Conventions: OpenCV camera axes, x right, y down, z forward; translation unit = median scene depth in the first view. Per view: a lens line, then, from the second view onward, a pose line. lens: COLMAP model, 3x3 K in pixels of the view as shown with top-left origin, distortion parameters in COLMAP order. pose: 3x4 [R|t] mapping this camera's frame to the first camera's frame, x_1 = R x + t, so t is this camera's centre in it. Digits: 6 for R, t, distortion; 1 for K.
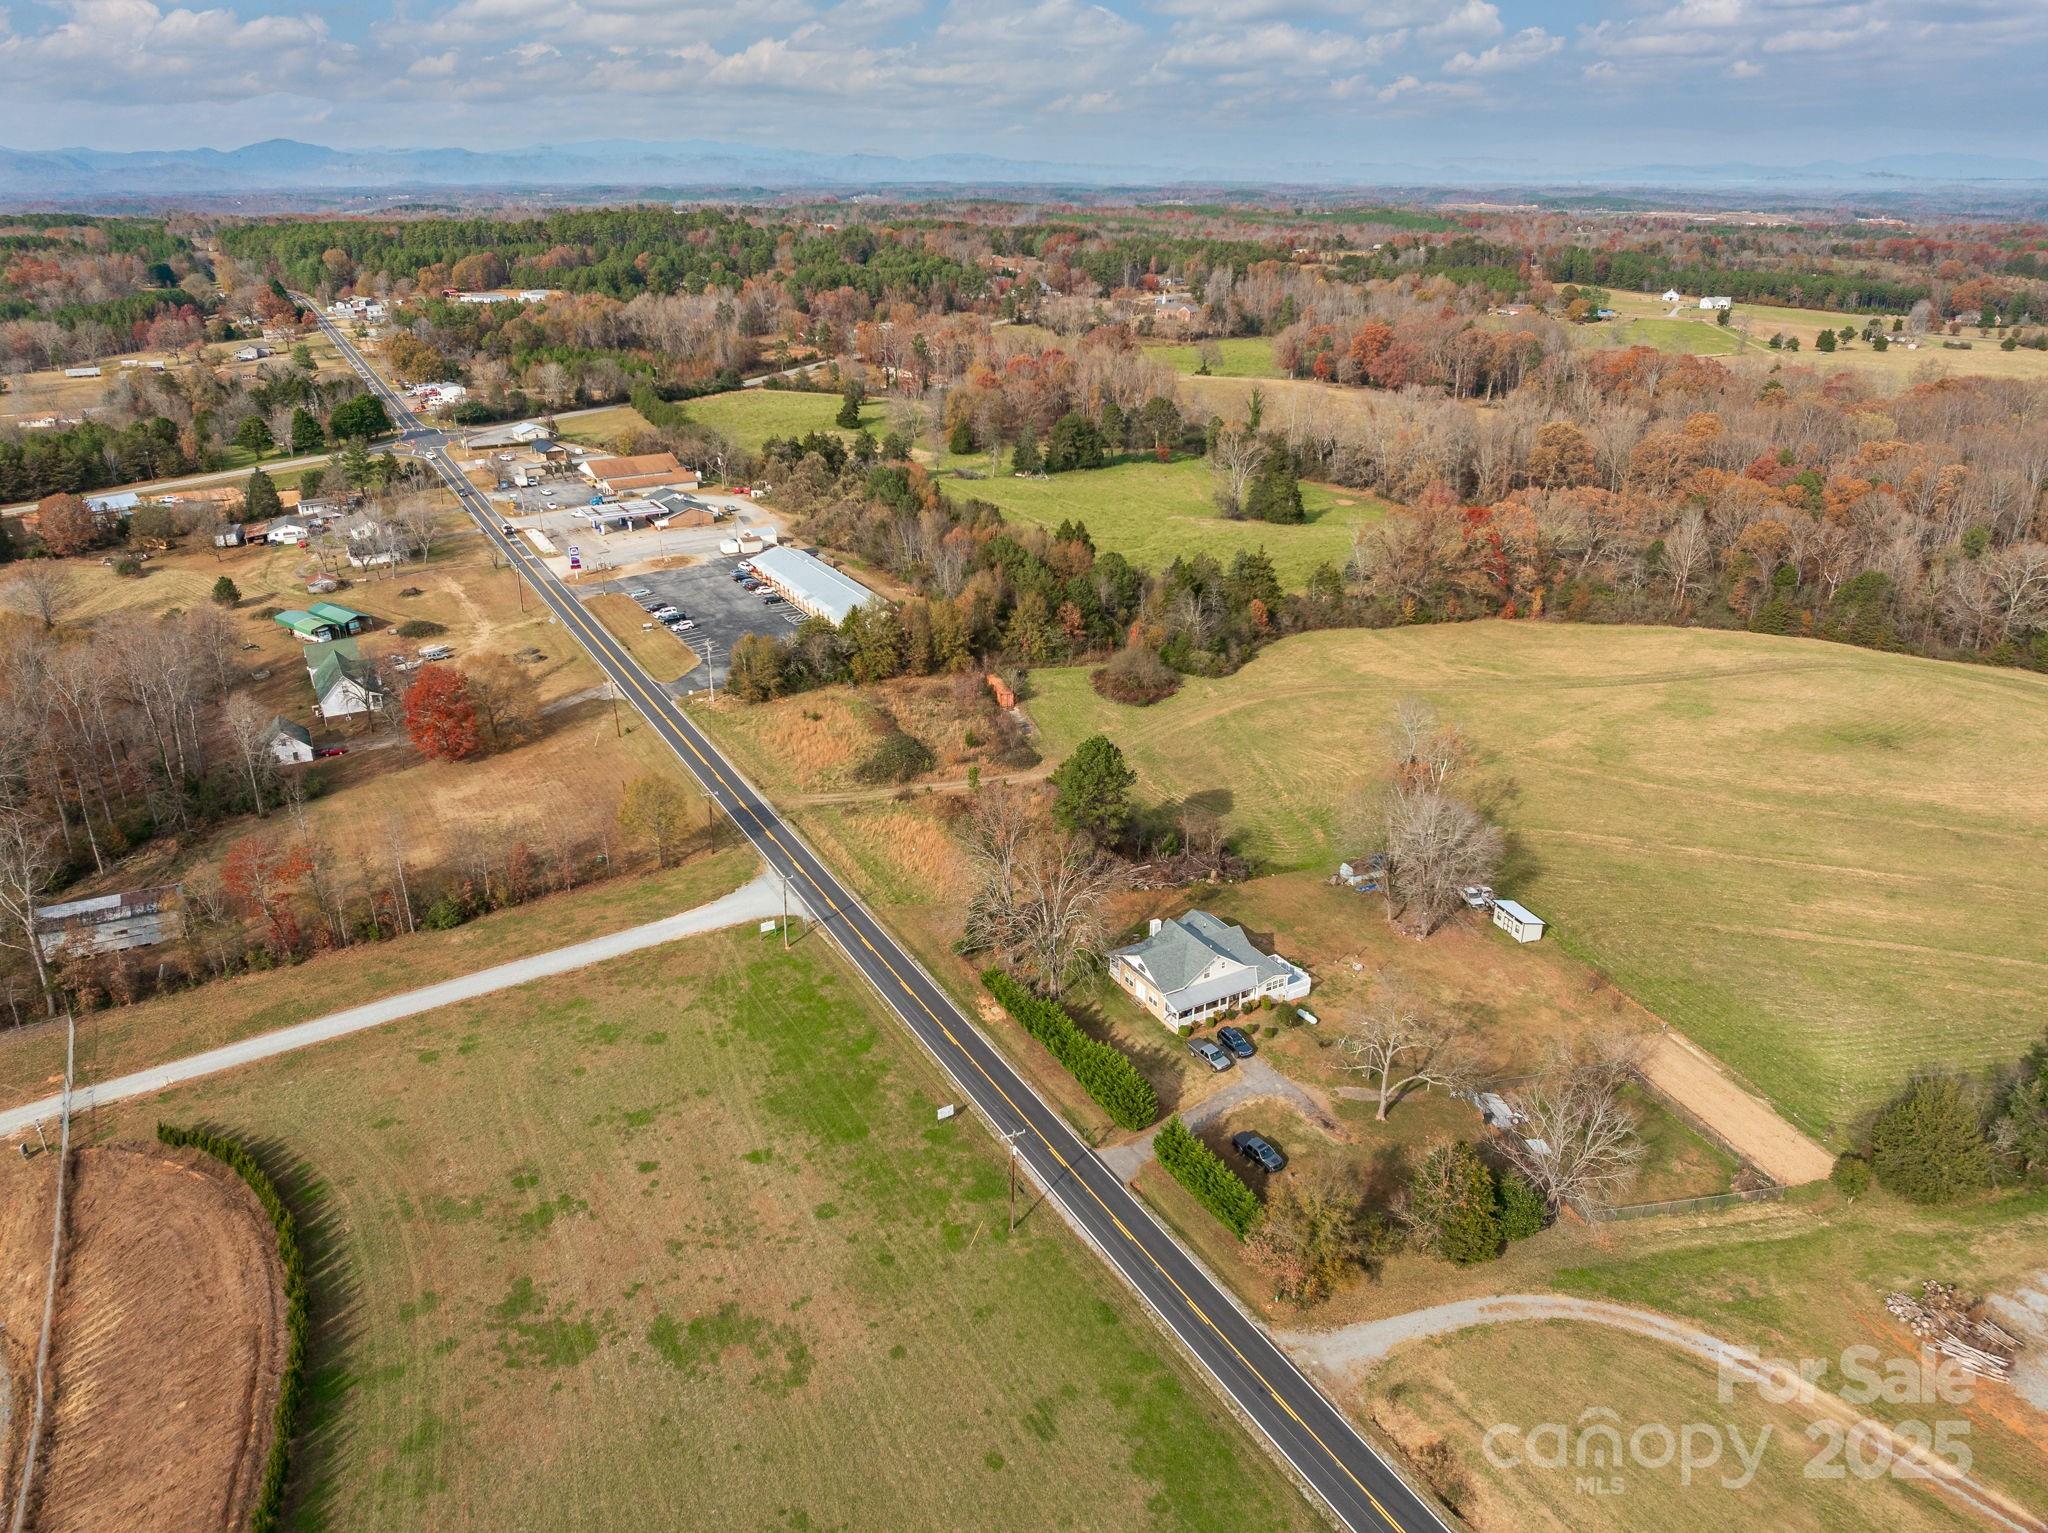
lens RADIAL K [[1430.7, 0, 1024.0], [0, 1430.7, 766.5], [0, 0, 1]] dist [-0.040969, 0.001725]
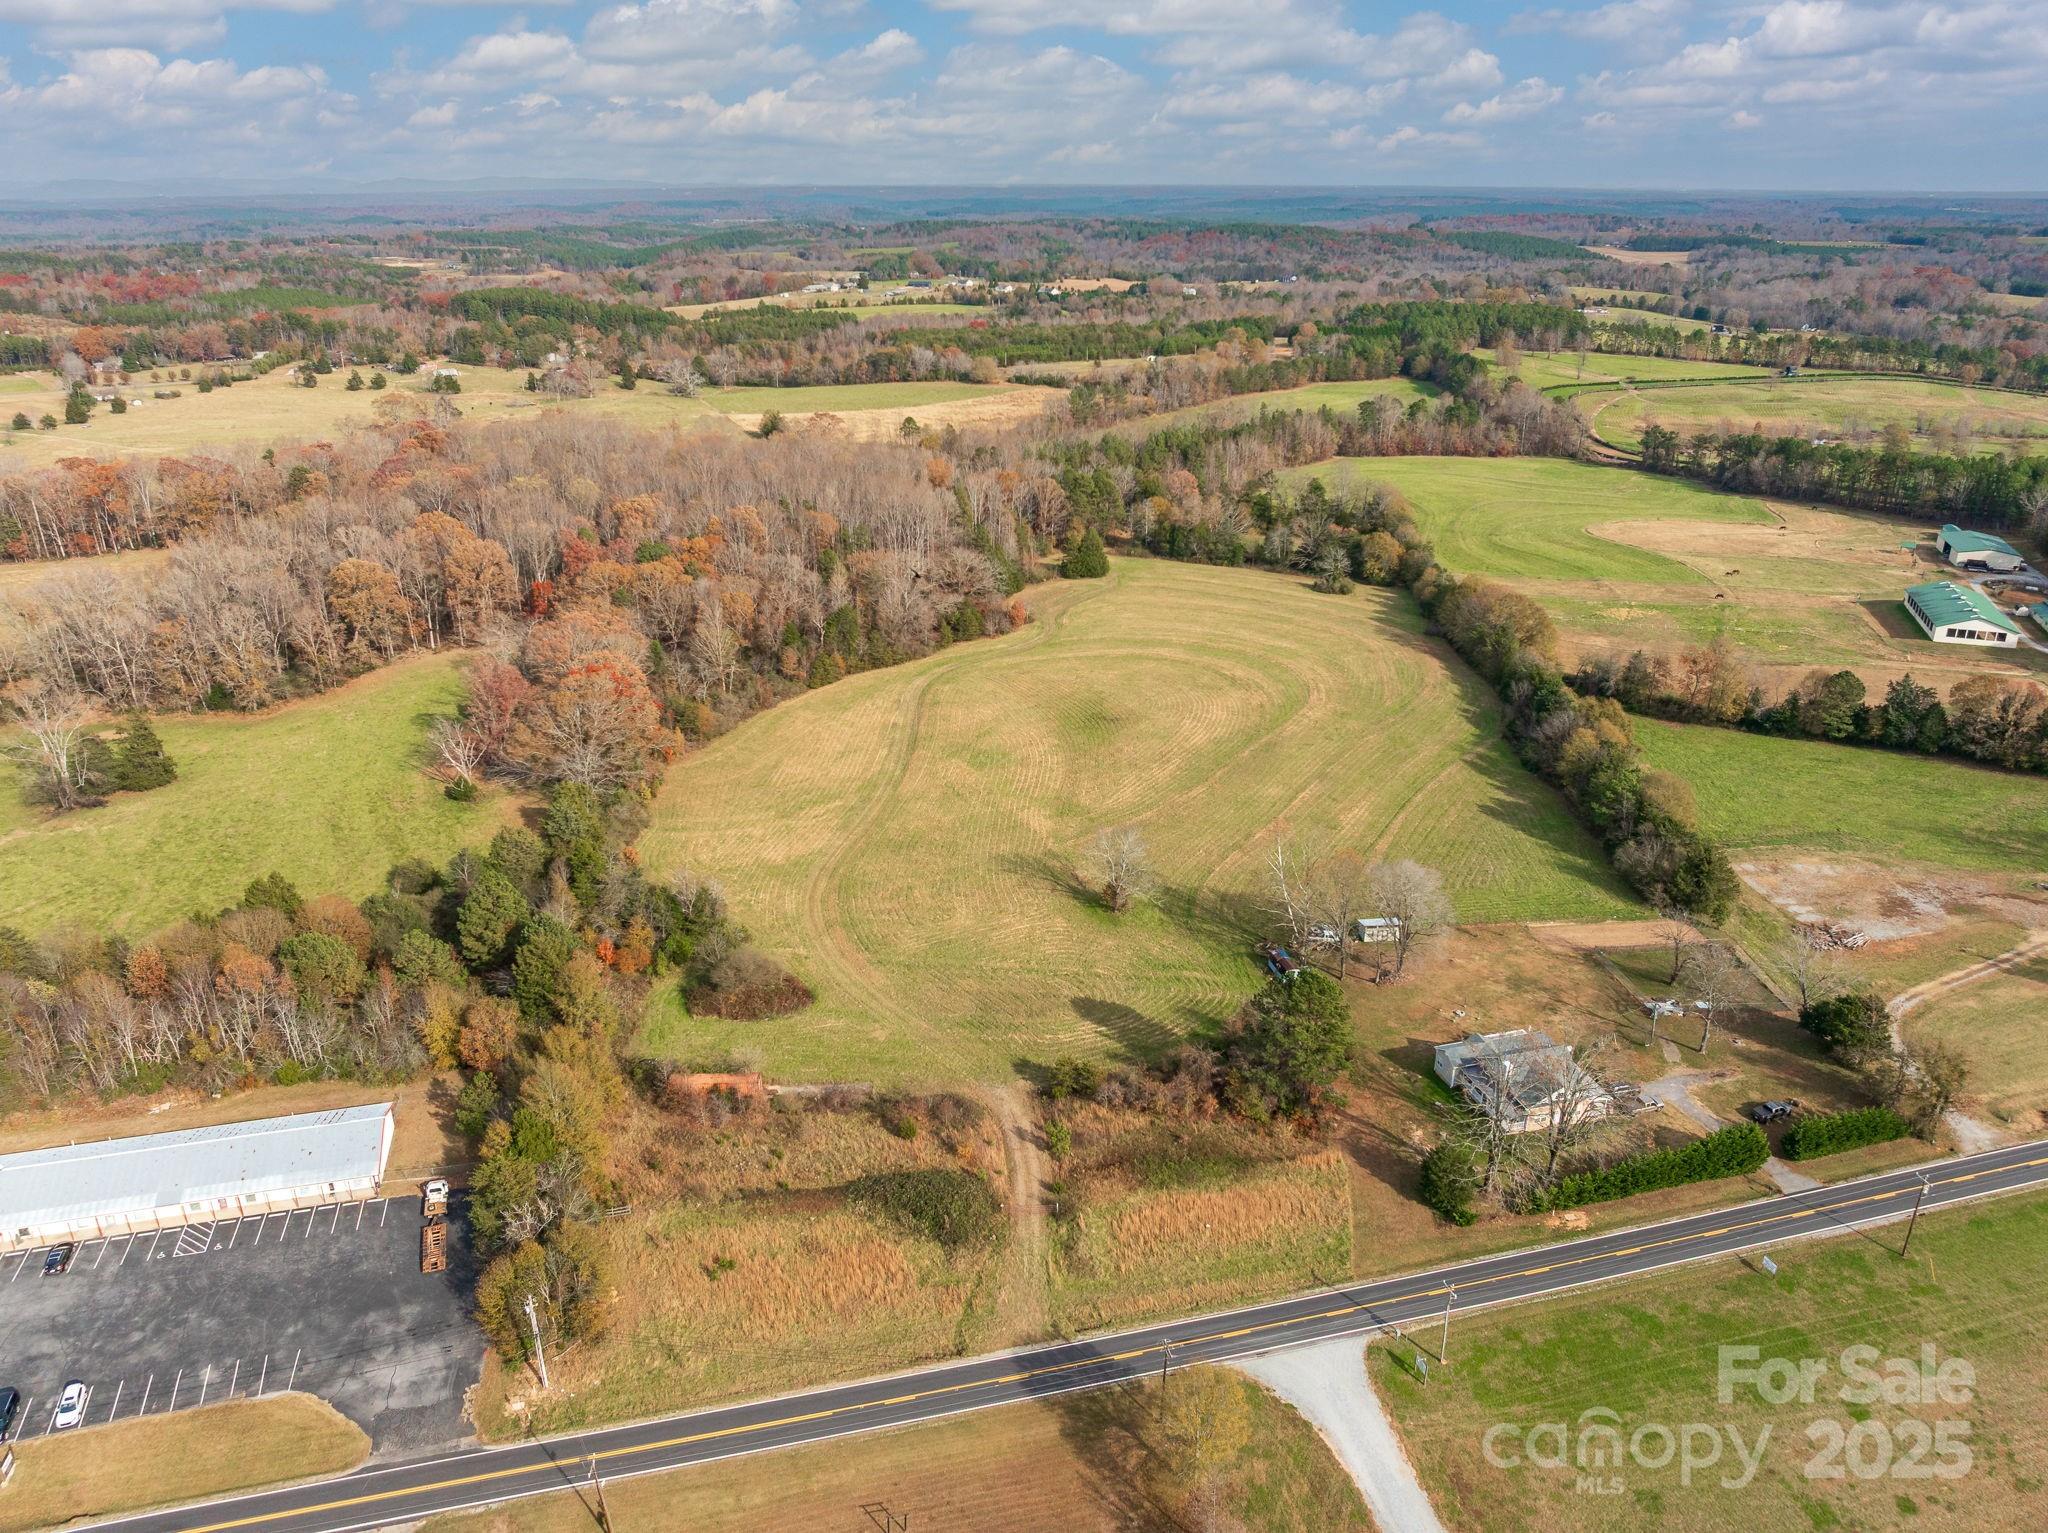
lens RADIAL K [[1430.7, 0, 1024.0], [0, 1430.7, 766.5], [0, 0, 1]] dist [-0.040969, 0.001725]
pose [[0.245890, -0.367616, 0.896882, -0.563113], [0.373980, 0.889627, 0.262112, -0.326633], [-0.894247, 0.270965, 0.356231, 0.566132]]
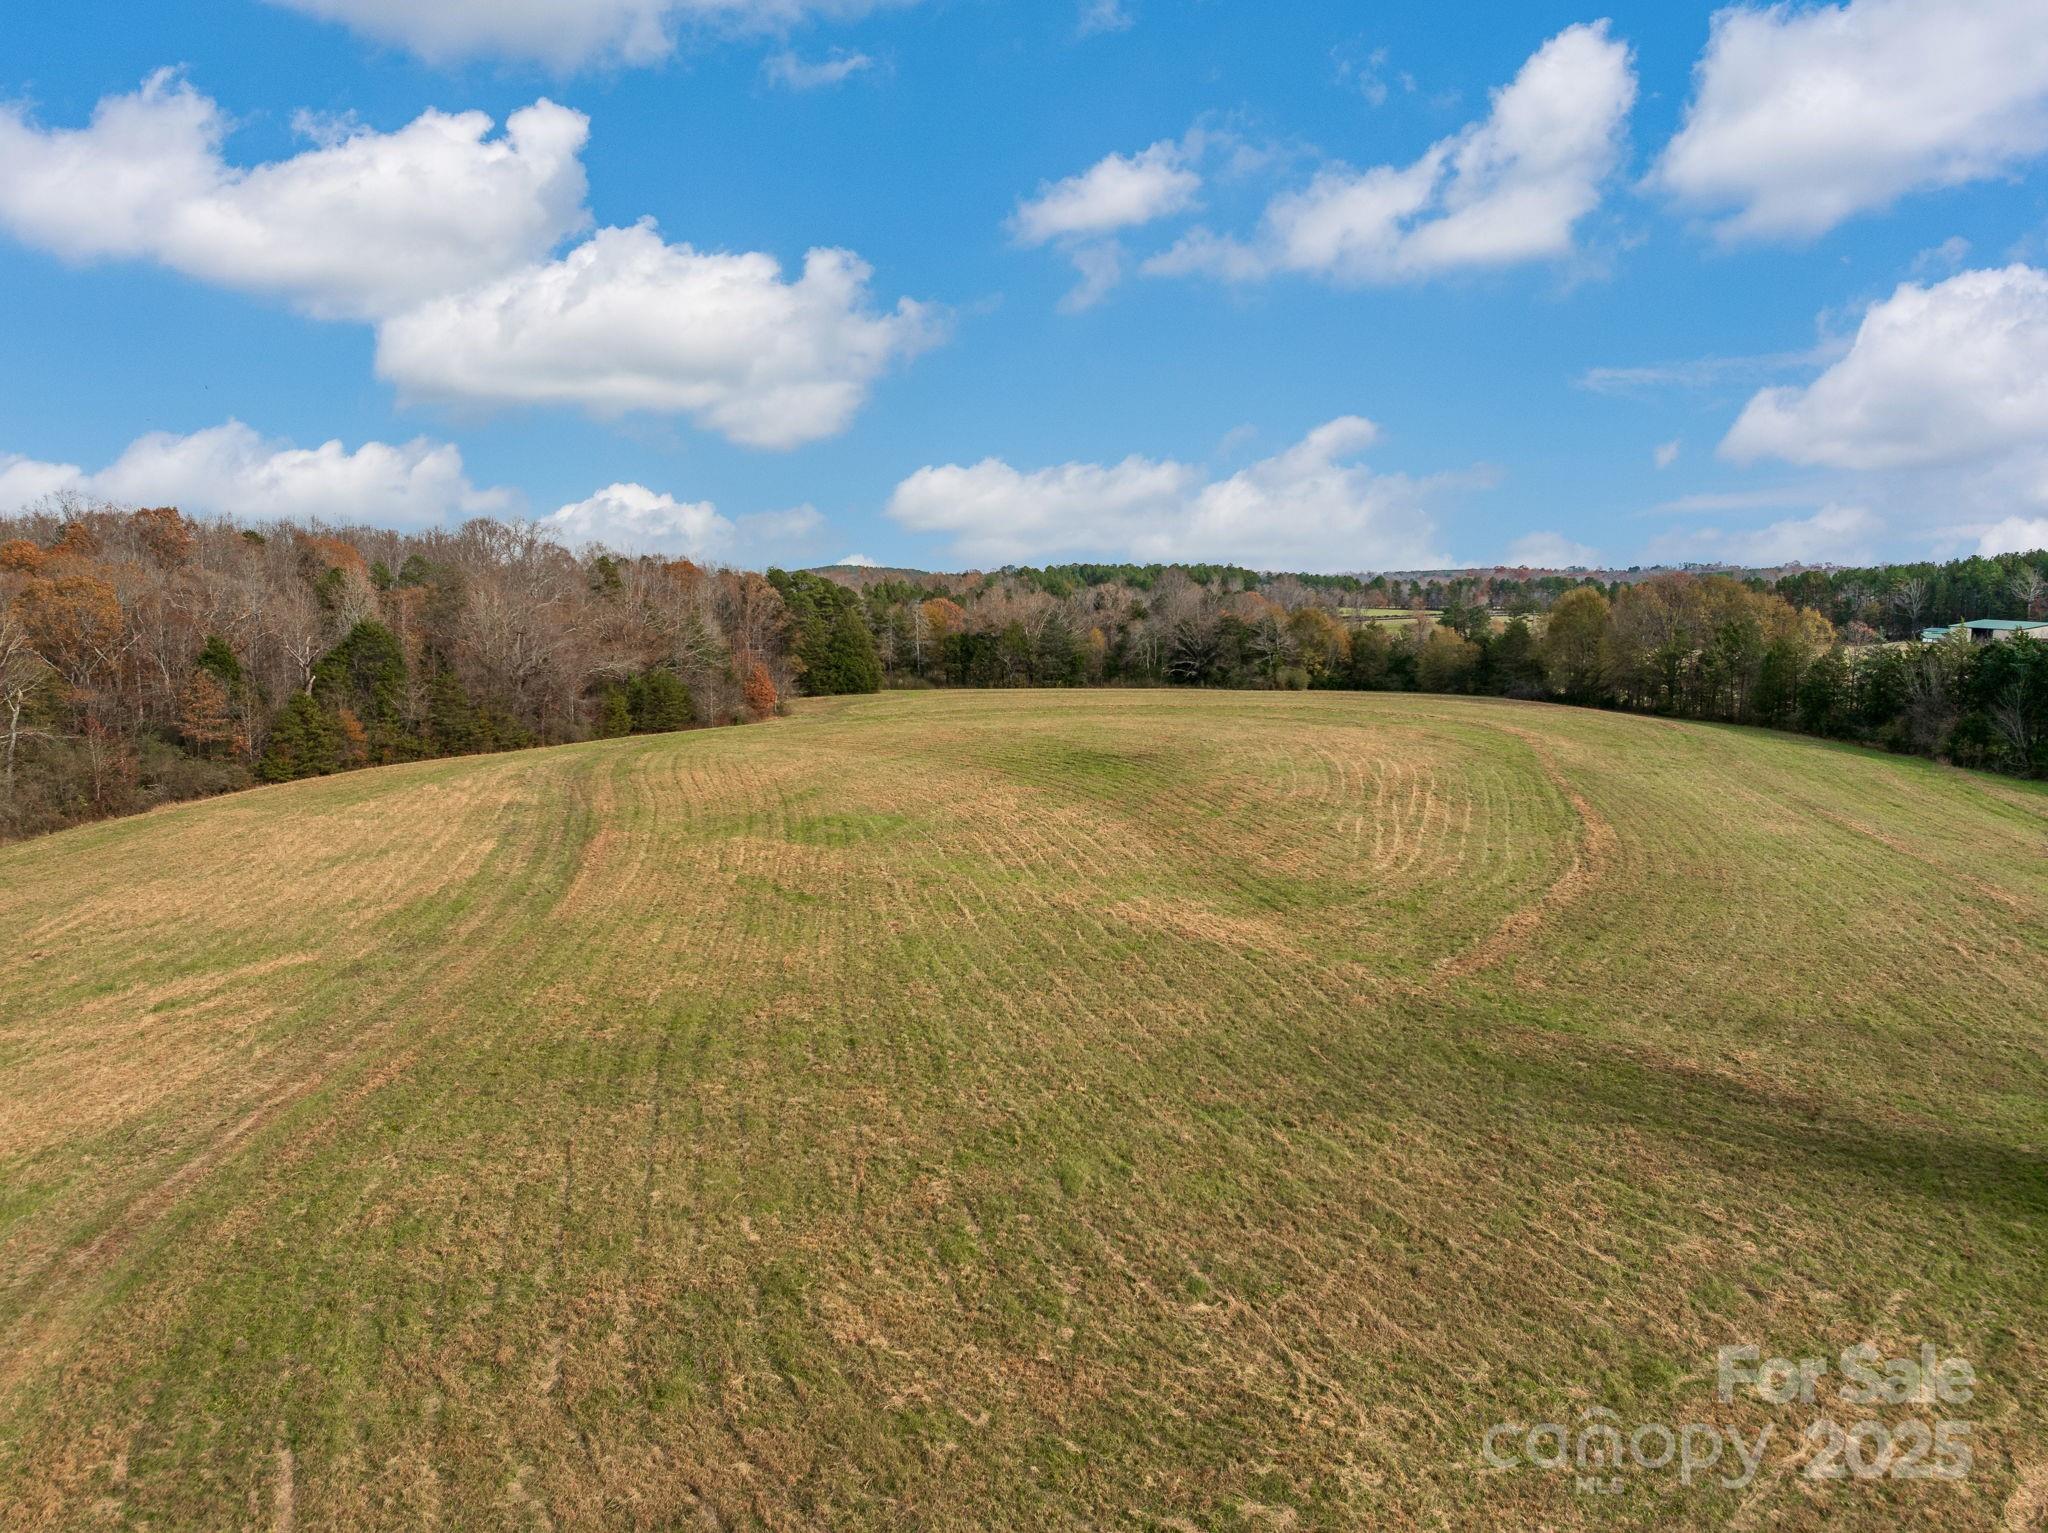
lens RADIAL K [[1452.7, 0, 1024.0], [0, 1452.7, 766.5], [0, 0, 1]] dist [-0.031972, 0.000025]
pose [[-0.036934, -0.129821, 0.990849, 0.113753], [0.389071, 0.911422, 0.133917, -0.085314], [-0.920467, 0.390457, 0.016848, 0.950088]]
